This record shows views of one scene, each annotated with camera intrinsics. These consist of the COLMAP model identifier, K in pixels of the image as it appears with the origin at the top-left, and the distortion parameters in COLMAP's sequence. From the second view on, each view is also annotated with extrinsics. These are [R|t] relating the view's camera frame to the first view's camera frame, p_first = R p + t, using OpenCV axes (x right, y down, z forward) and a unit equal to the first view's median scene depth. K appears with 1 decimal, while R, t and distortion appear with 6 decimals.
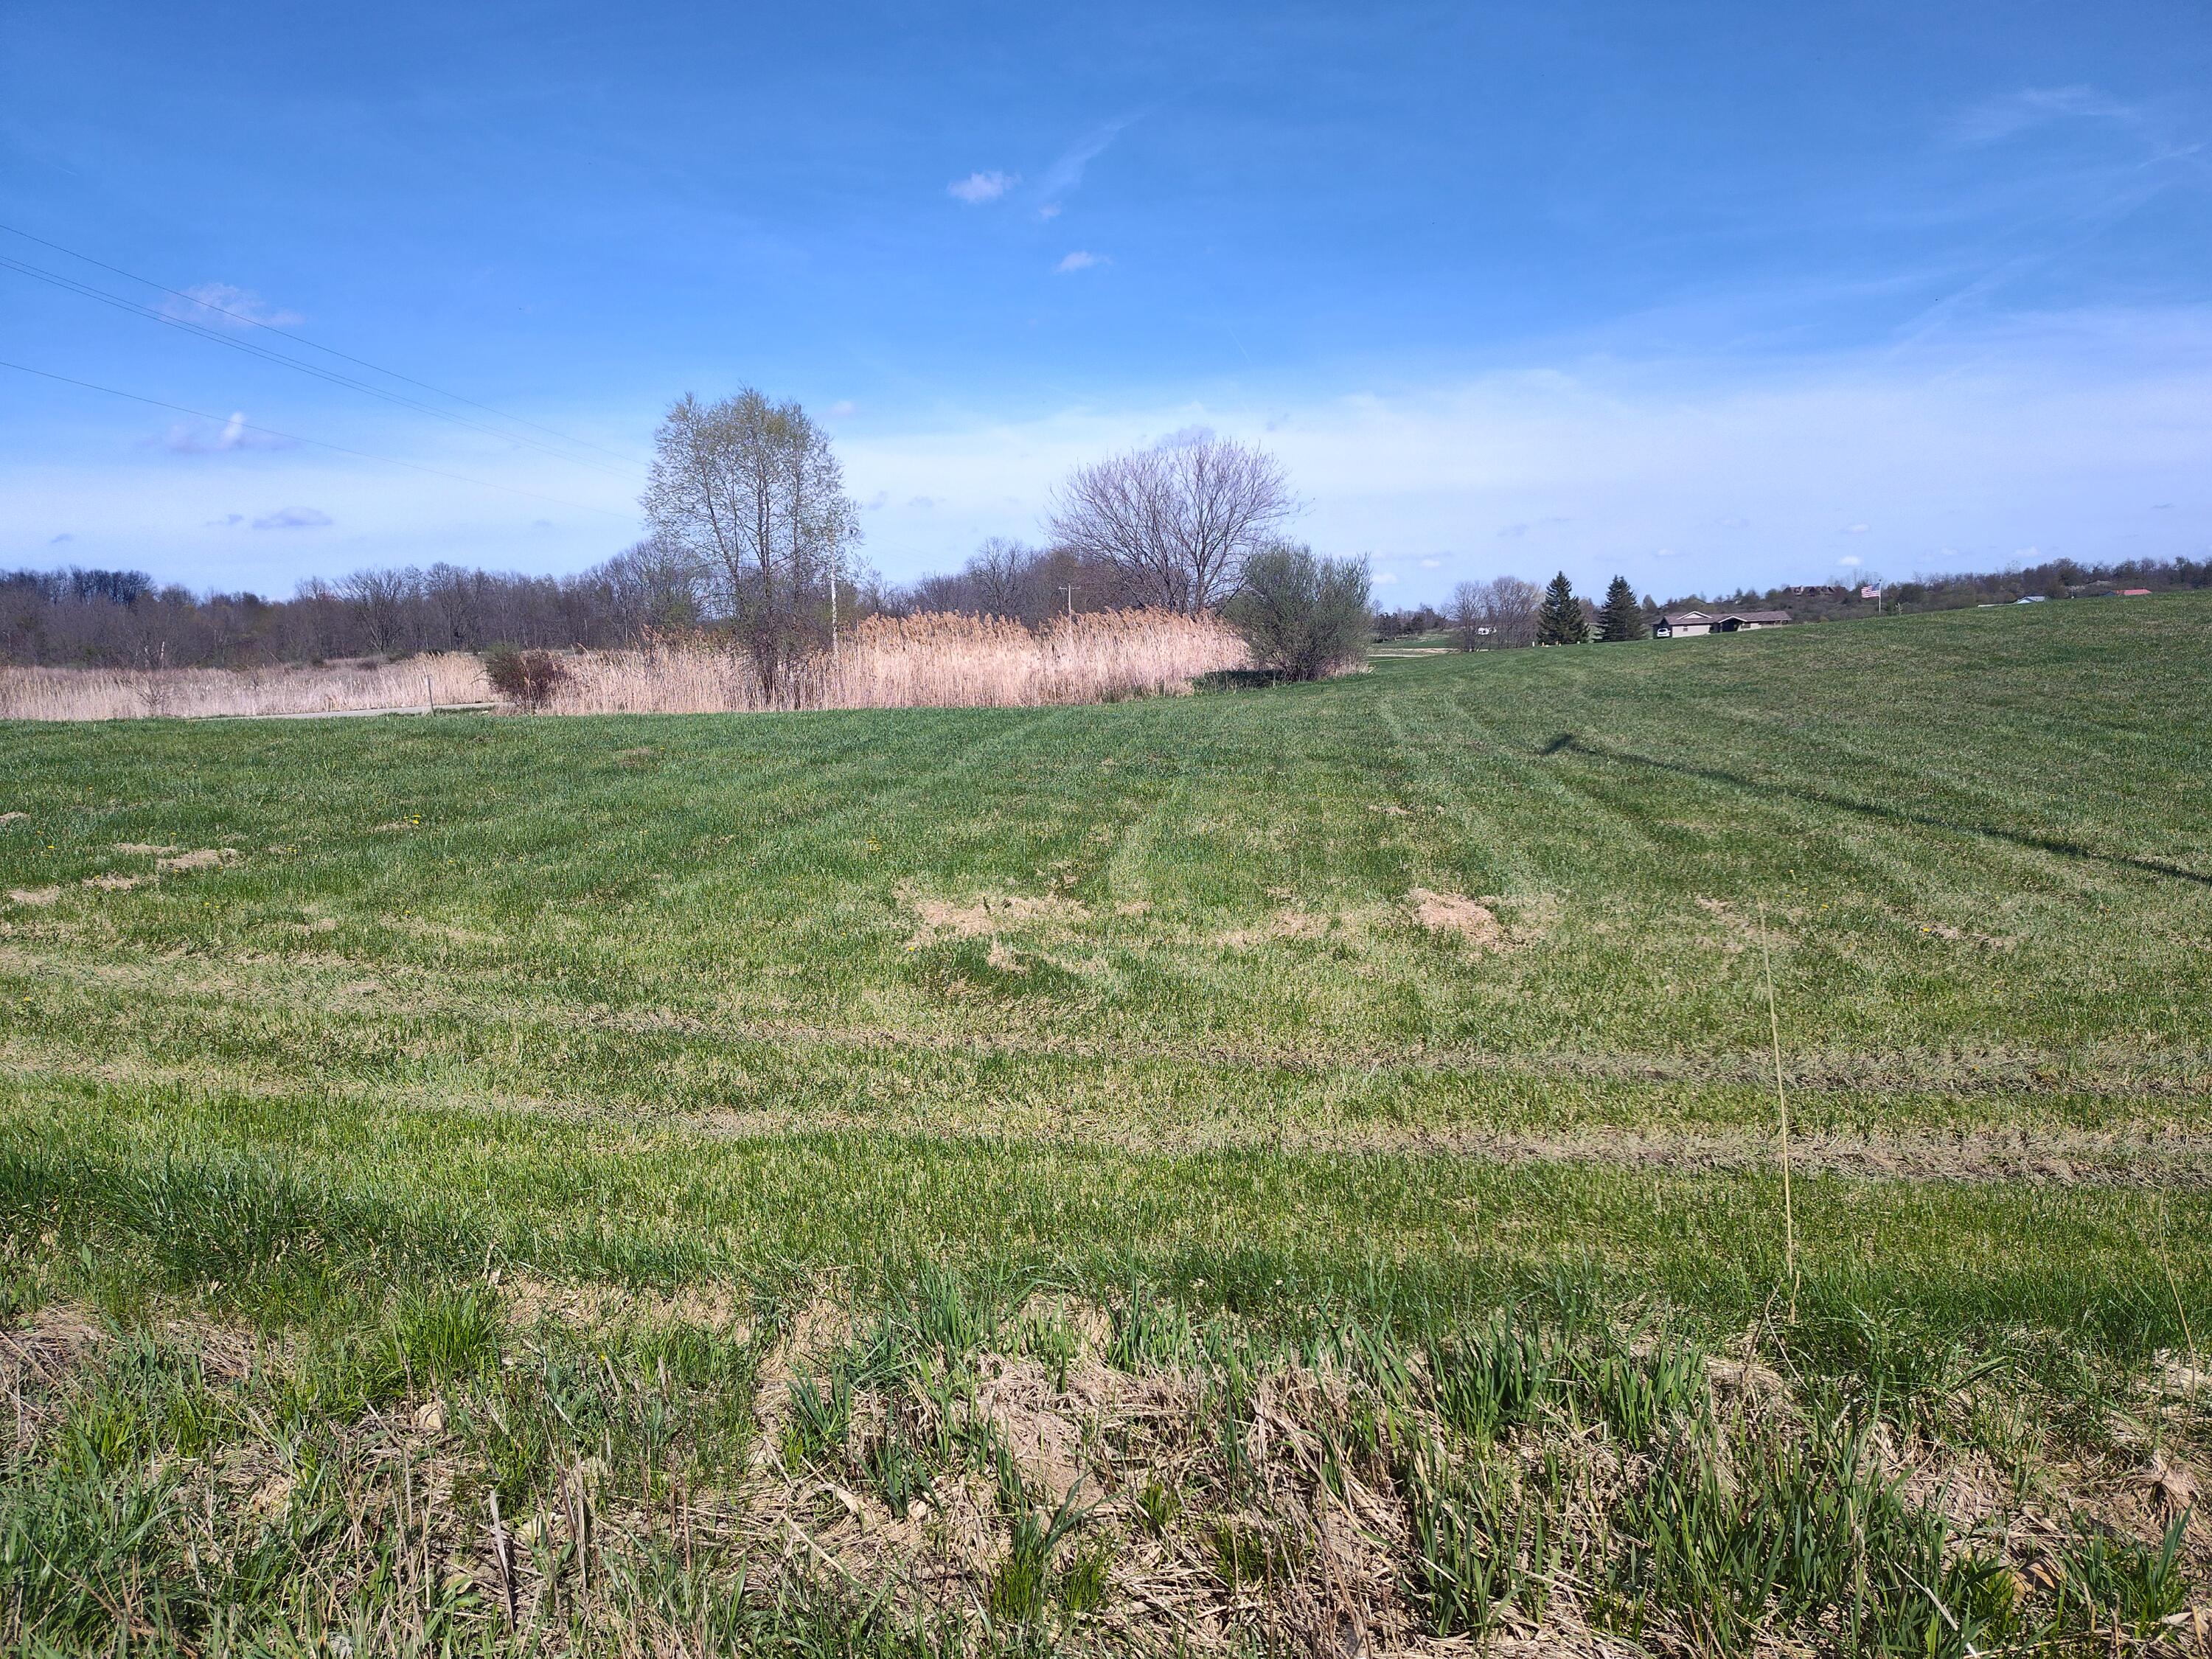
lens RADIAL K [[1504.2, 0, 1123.8], [0, 1504.2, 836.0], [0, 0, 1]] dist [0.054630, -0.052863]
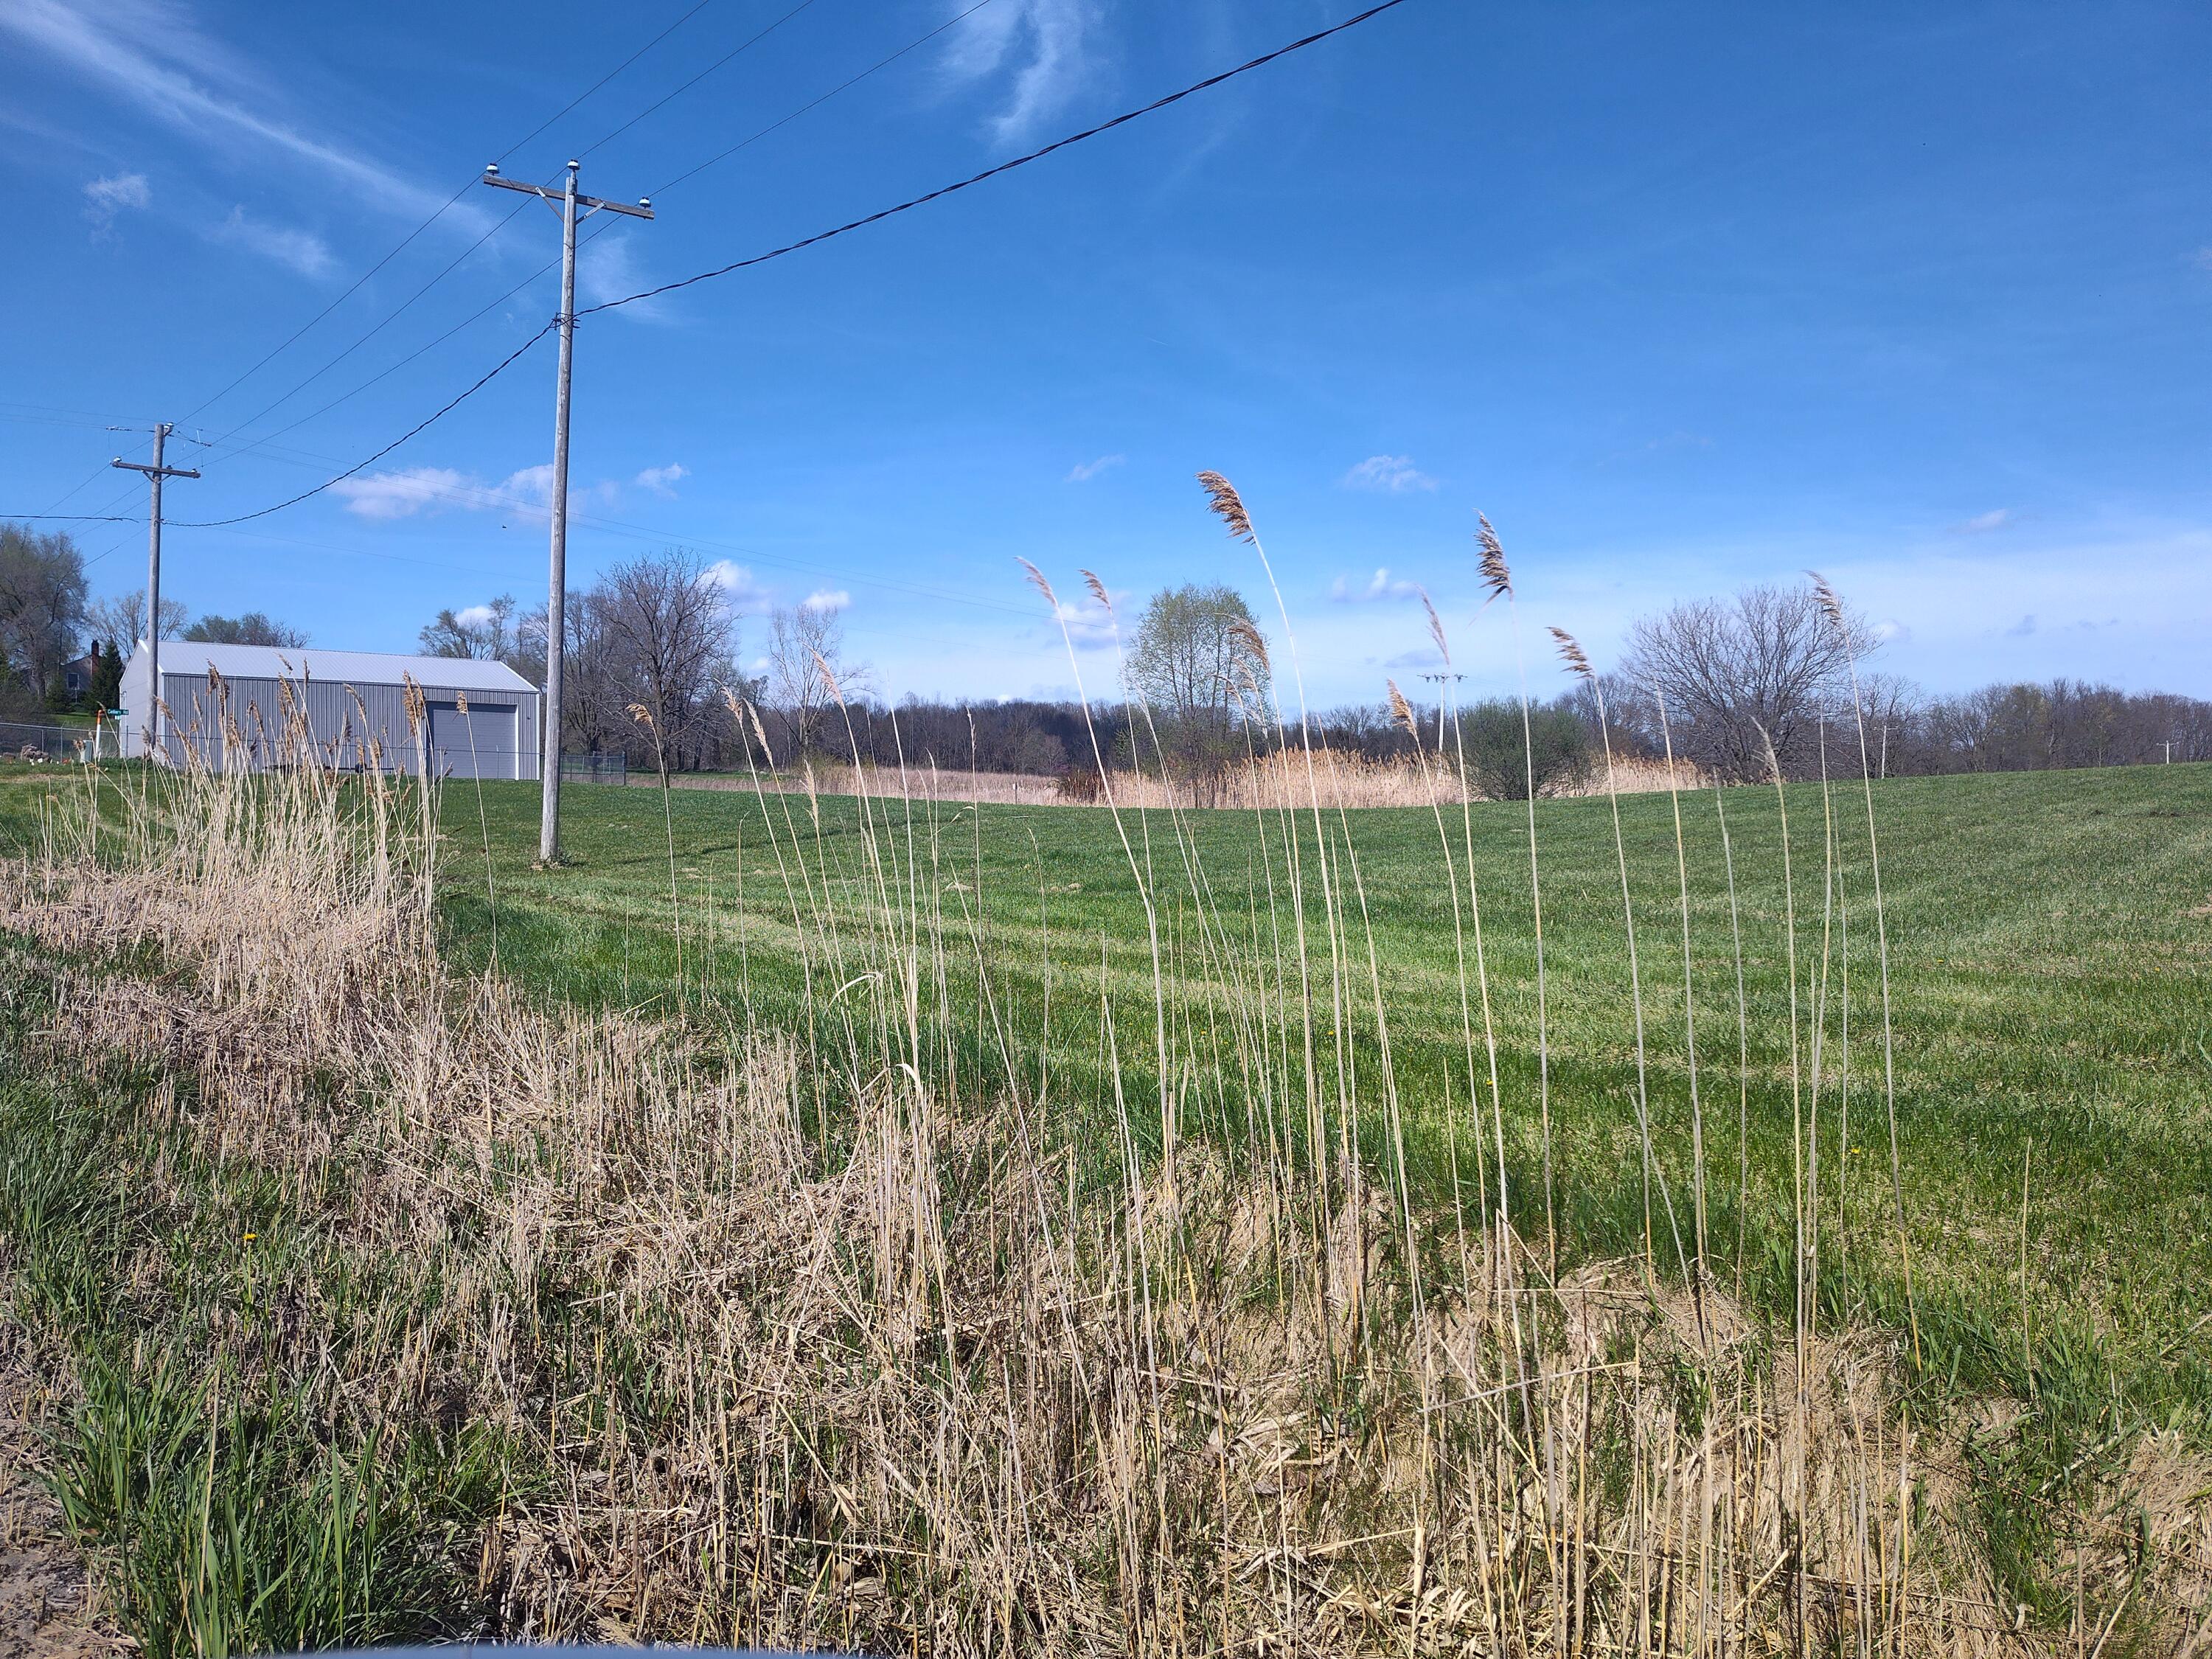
lens RADIAL K [[1504.2, 0, 1123.8], [0, 1504.2, 836.0], [0, 0, 1]] dist [0.054630, -0.052863]
pose [[0.755076, 0.072746, -0.651588, 0.562345], [-0.125353, 0.991510, -0.034566, -0.011558], [0.643542, 0.107778, 0.757785, -0.049148]]
